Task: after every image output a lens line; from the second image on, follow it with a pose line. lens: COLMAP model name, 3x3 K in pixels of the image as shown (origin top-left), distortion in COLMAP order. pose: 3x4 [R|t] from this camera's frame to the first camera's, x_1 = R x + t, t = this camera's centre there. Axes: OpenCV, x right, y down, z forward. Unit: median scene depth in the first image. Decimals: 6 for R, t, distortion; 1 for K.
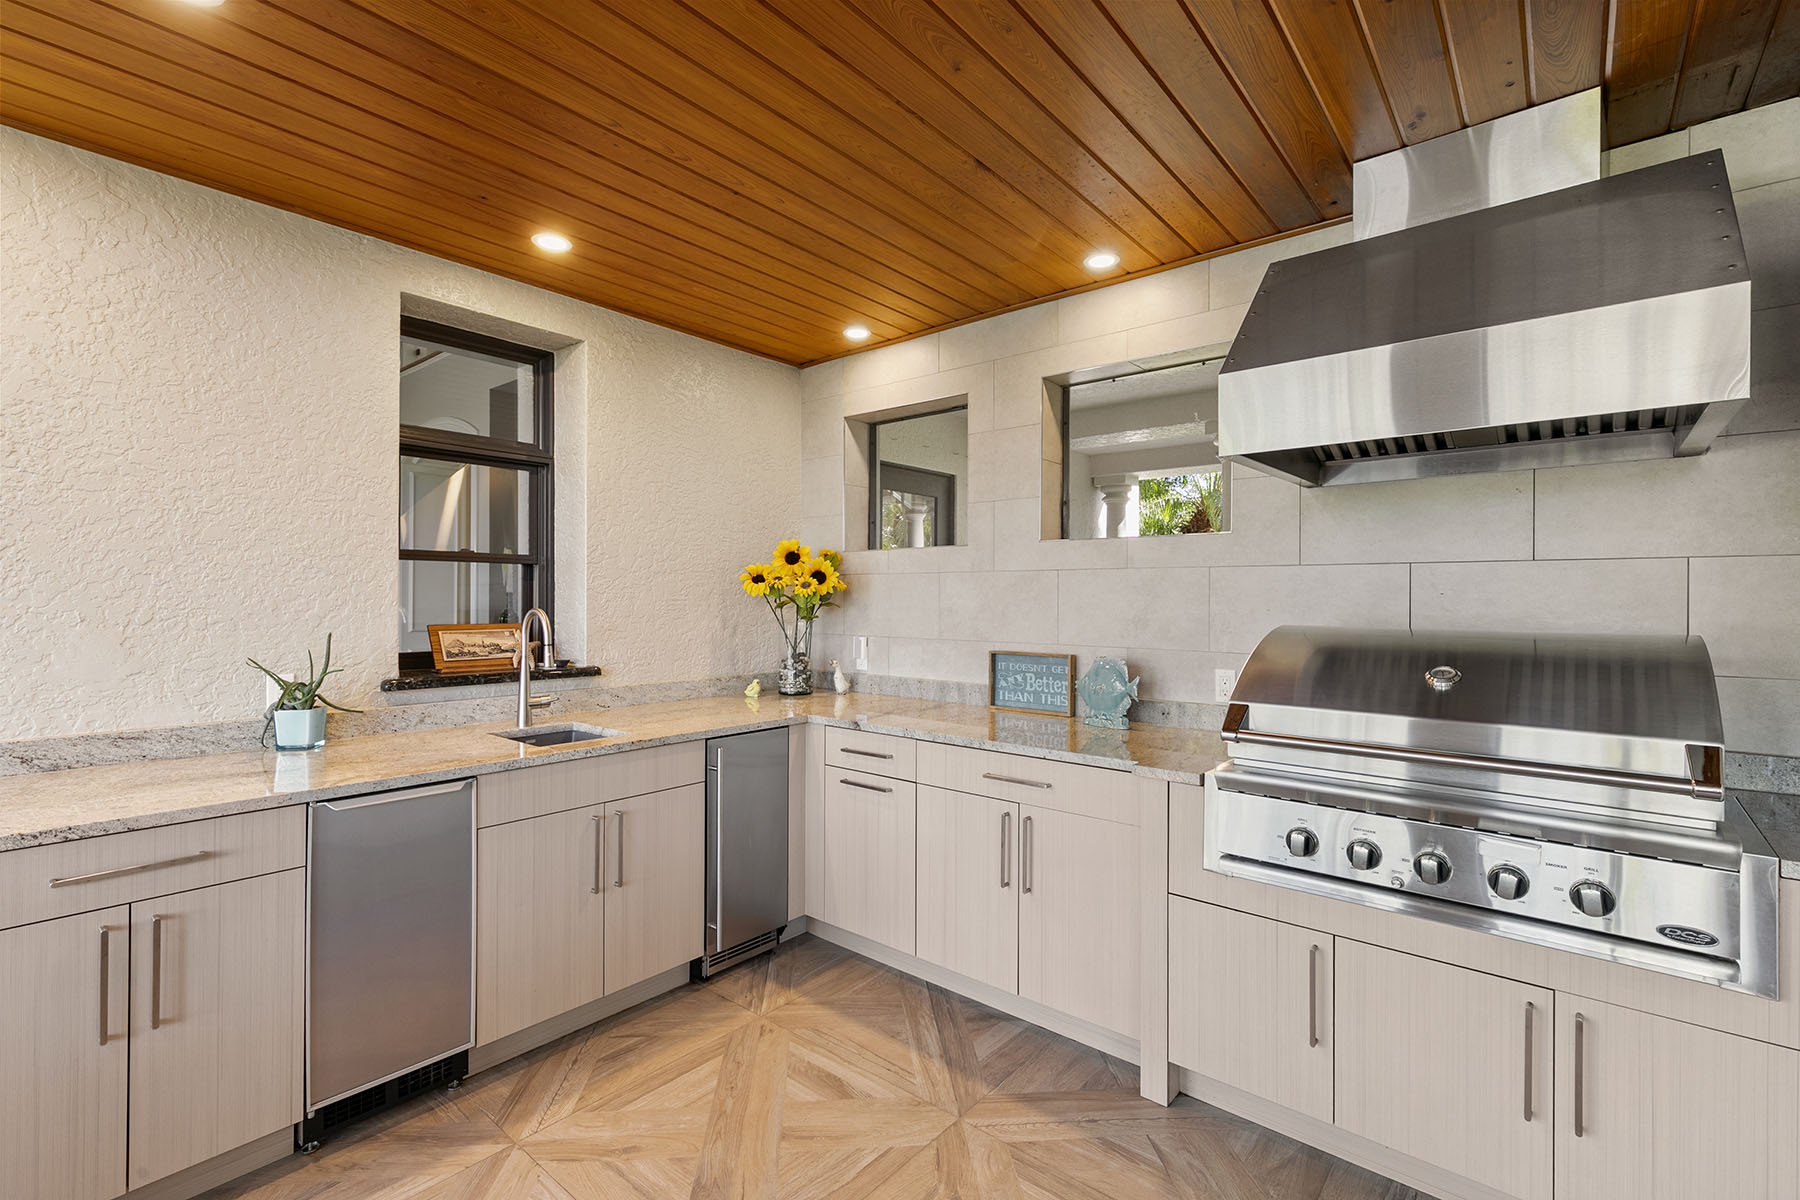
lens RADIAL K [[801.1, 0, 900.0], [0, 801.1, 600.0], [0, 0, 1]] dist [0.001800, -0.000305]
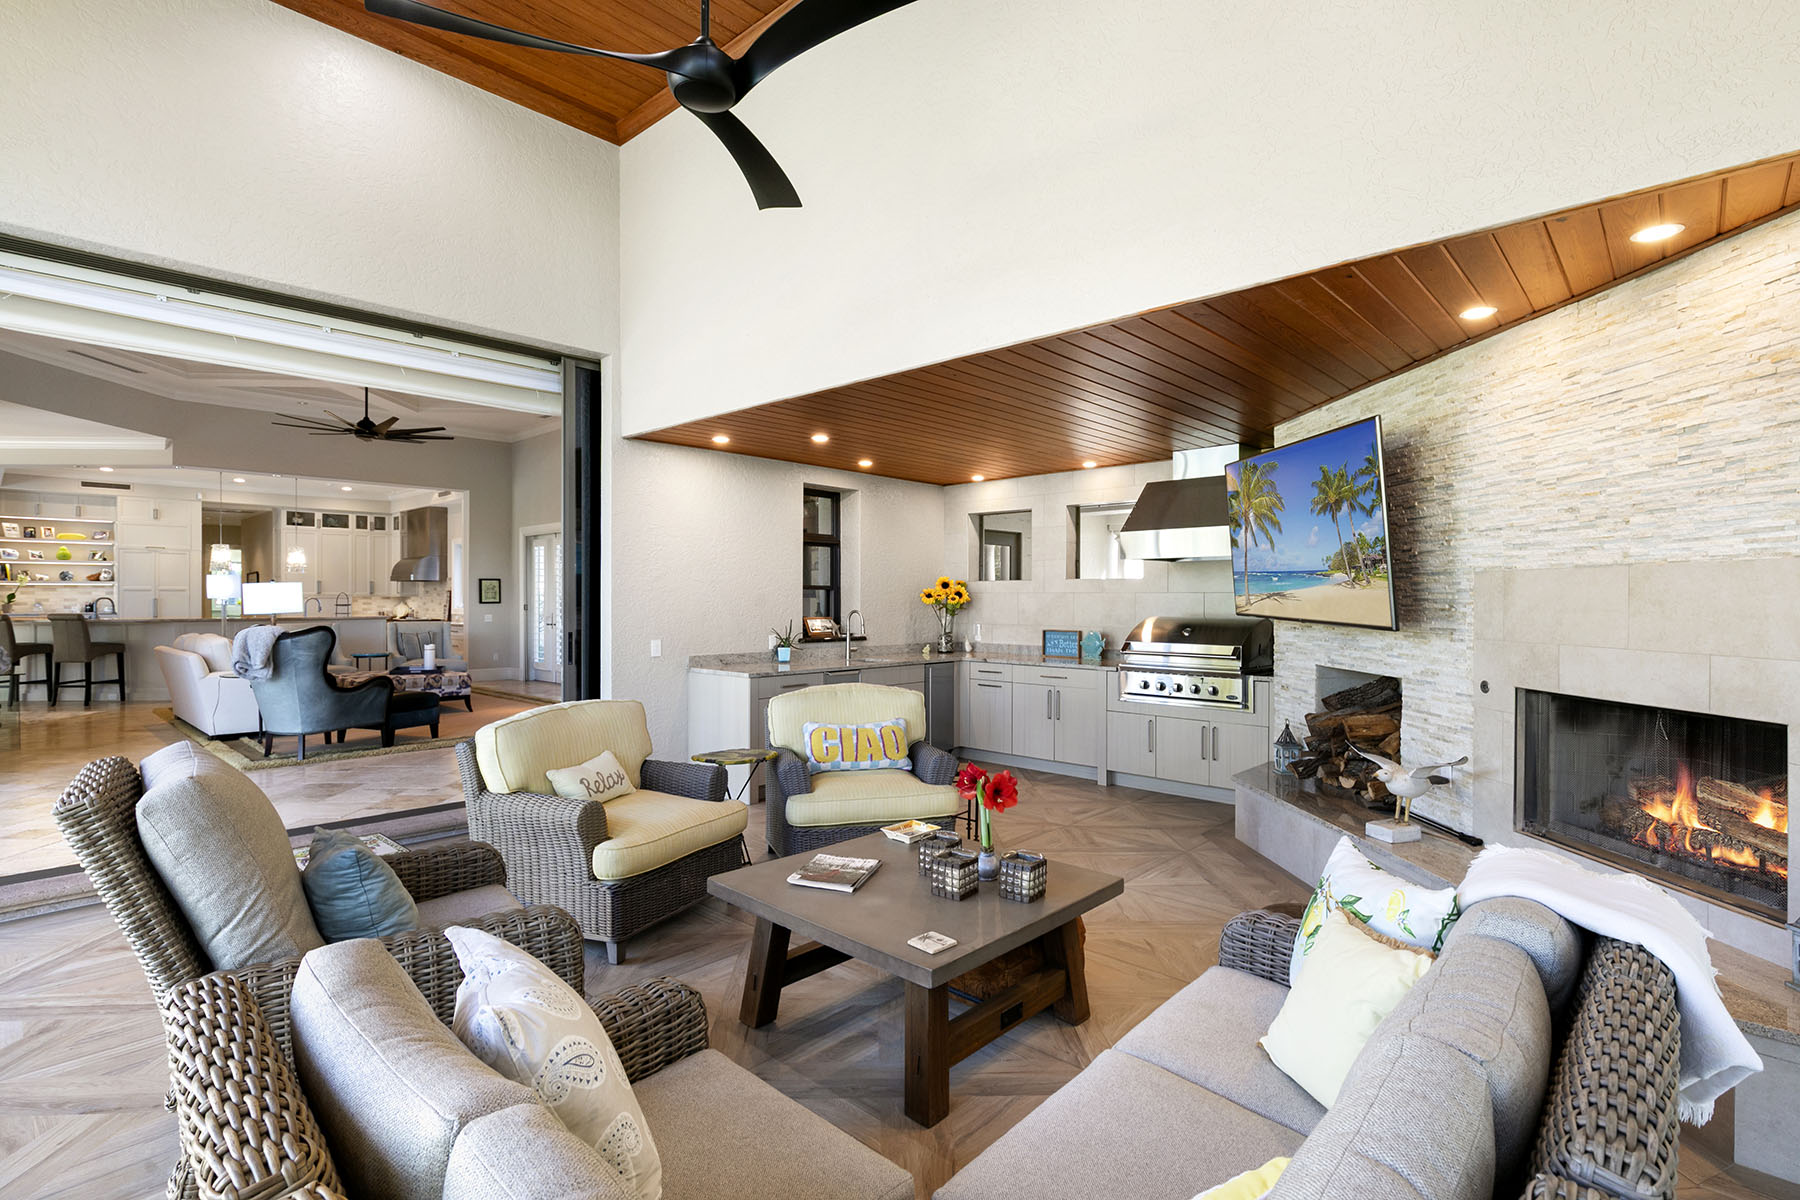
lens RADIAL K [[867.5, 0, 900.0], [0, 867.5, 600.0], [0, 0, 1]] dist [-0.001638, -0.000366]
pose [[0.998787, -0.000776, -0.049226, -0.156168], [0.000636, 0.999996, -0.002839, -0.010086], [0.049228, 0.002805, 0.998784, -1.348252]]
